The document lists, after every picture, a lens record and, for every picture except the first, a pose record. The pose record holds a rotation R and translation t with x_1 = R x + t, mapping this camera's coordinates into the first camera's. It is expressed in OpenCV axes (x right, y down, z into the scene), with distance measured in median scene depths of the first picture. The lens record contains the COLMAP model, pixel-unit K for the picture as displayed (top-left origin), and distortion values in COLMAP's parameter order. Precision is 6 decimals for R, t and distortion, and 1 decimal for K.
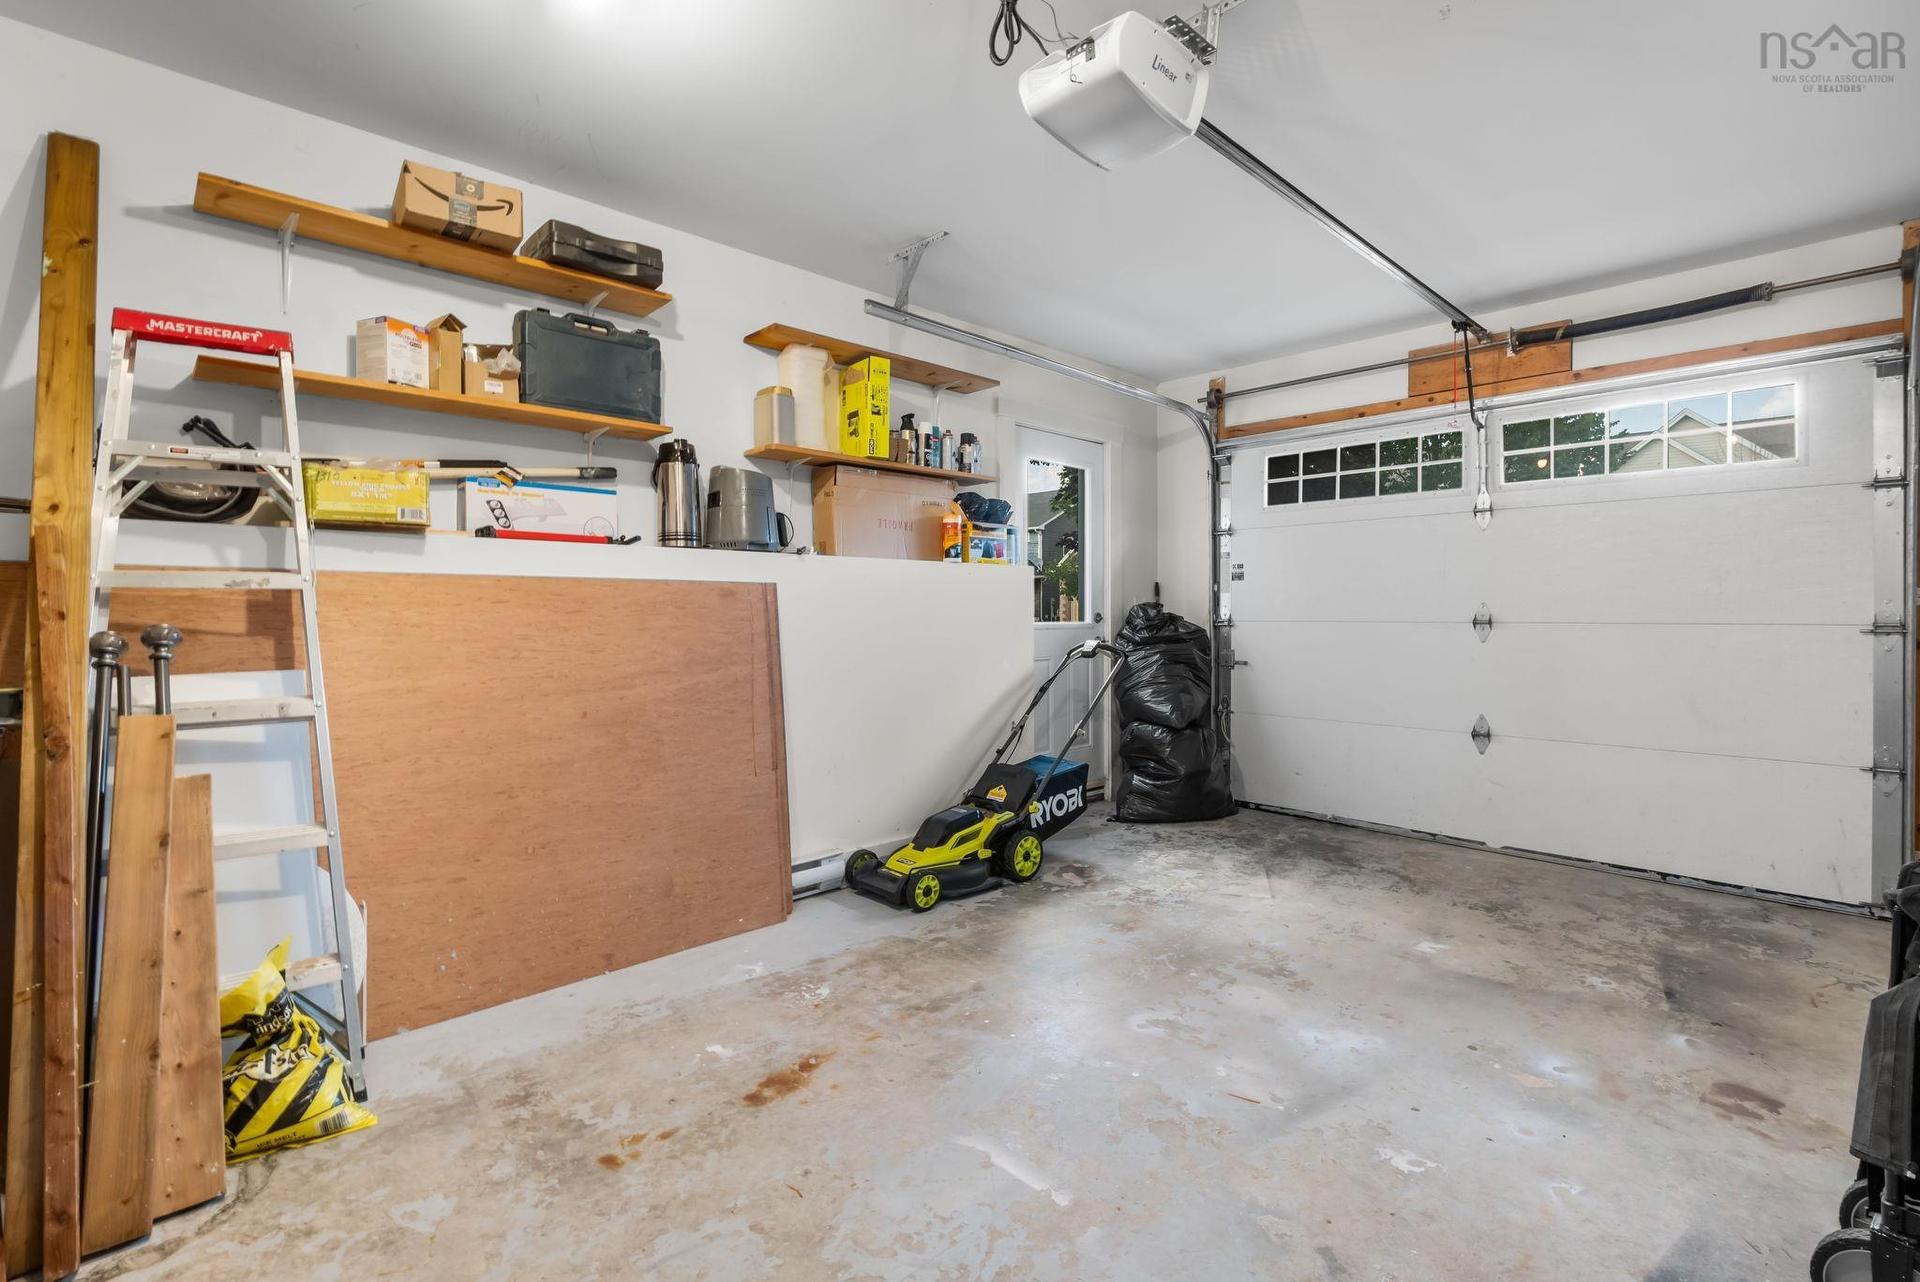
lens RADIAL K [[876.6, 0, 954.6], [0, 876.6, 618.1], [0, 0, 1]] dist [0.000228, -0.001060]
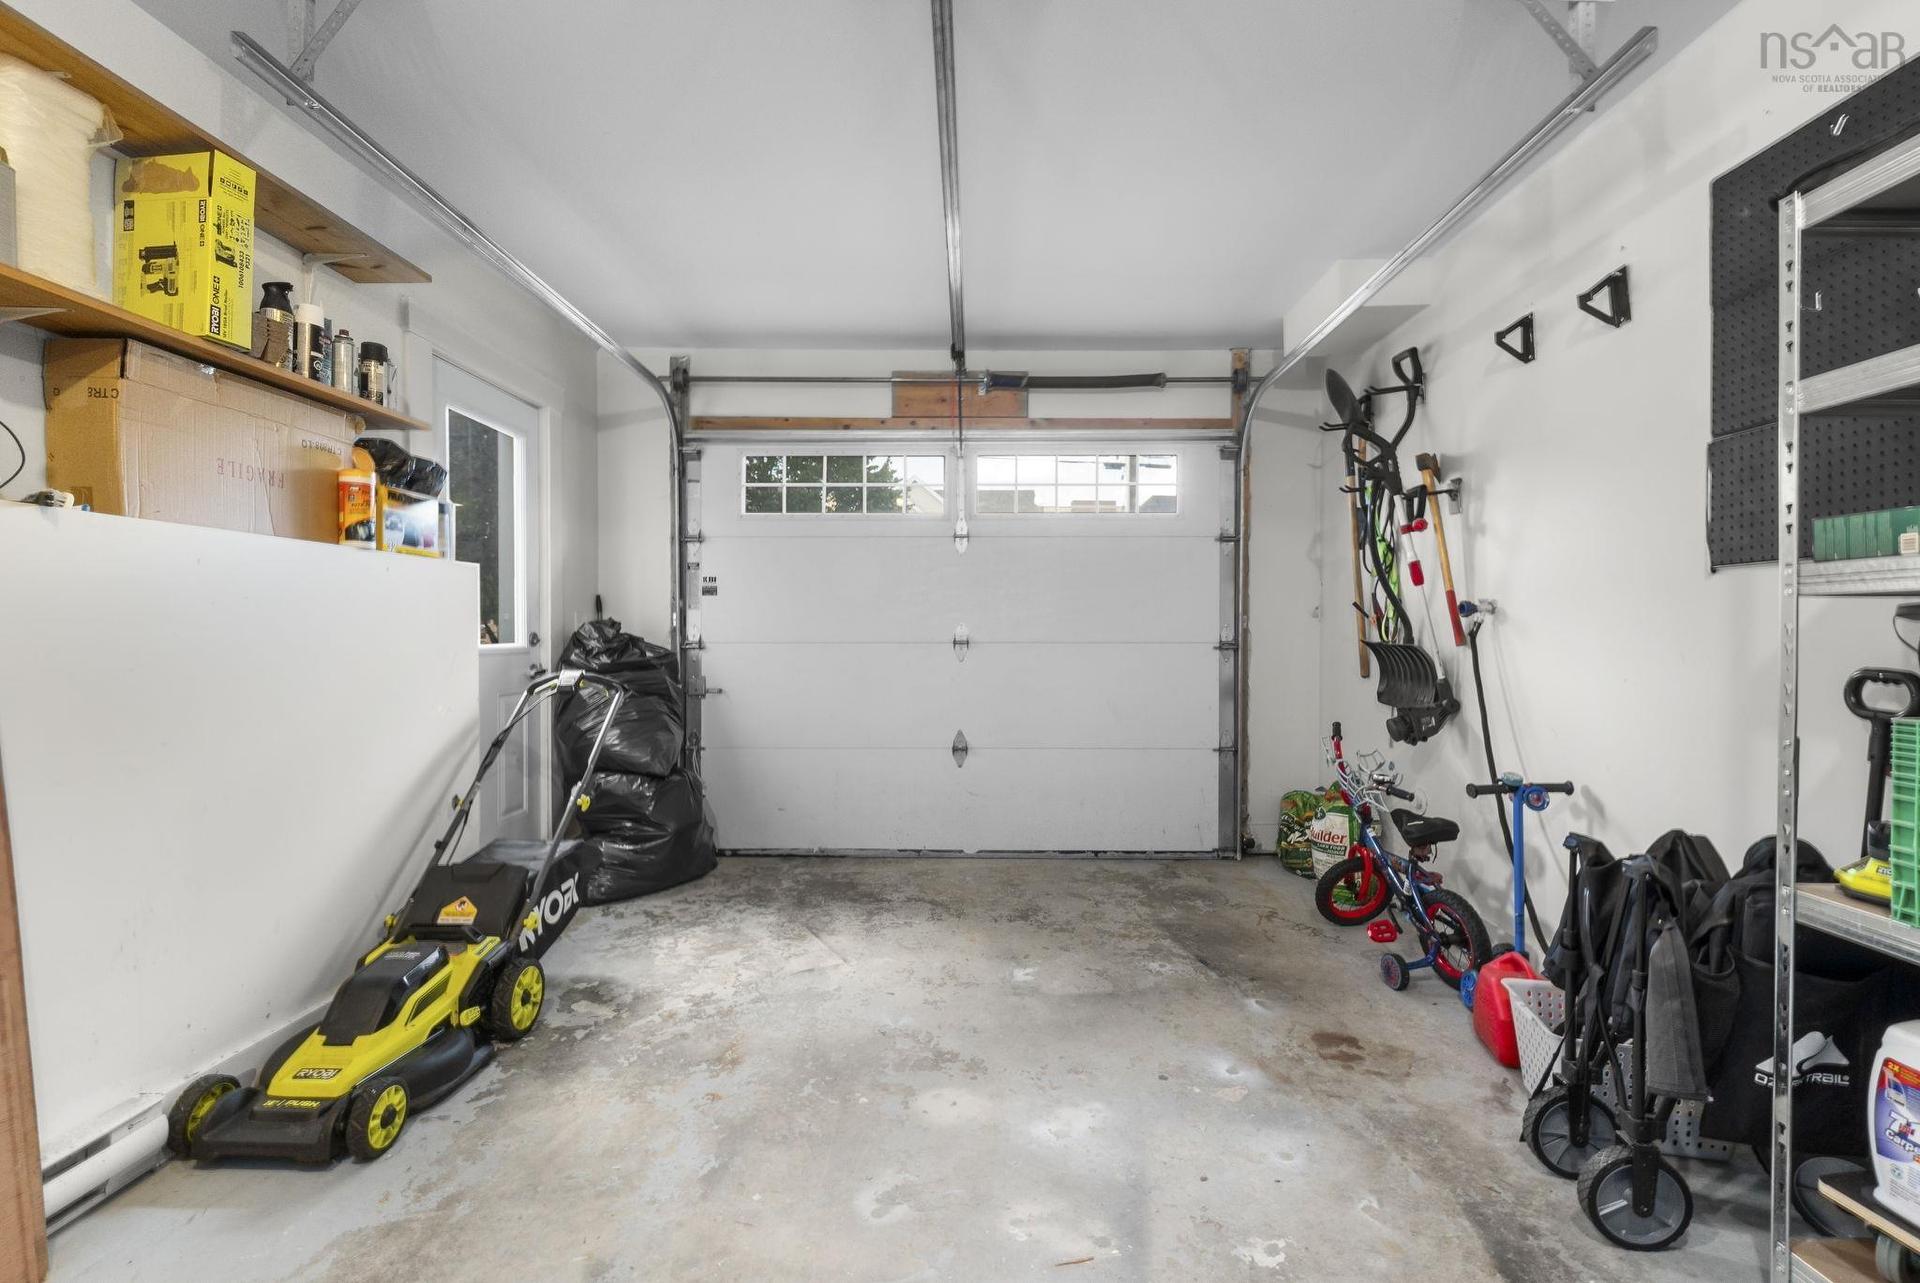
lens RADIAL K [[868.6, 0, 980.2], [0, 868.6, 642.8], [0, 0, 1]] dist [0.014878, -0.012584]
pose [[0.694195, -0.005994, 0.719762, -0.147562], [0.002617, 0.999980, 0.005803, -0.000652], [-0.719782, -0.002145, 0.694197, 0.281742]]
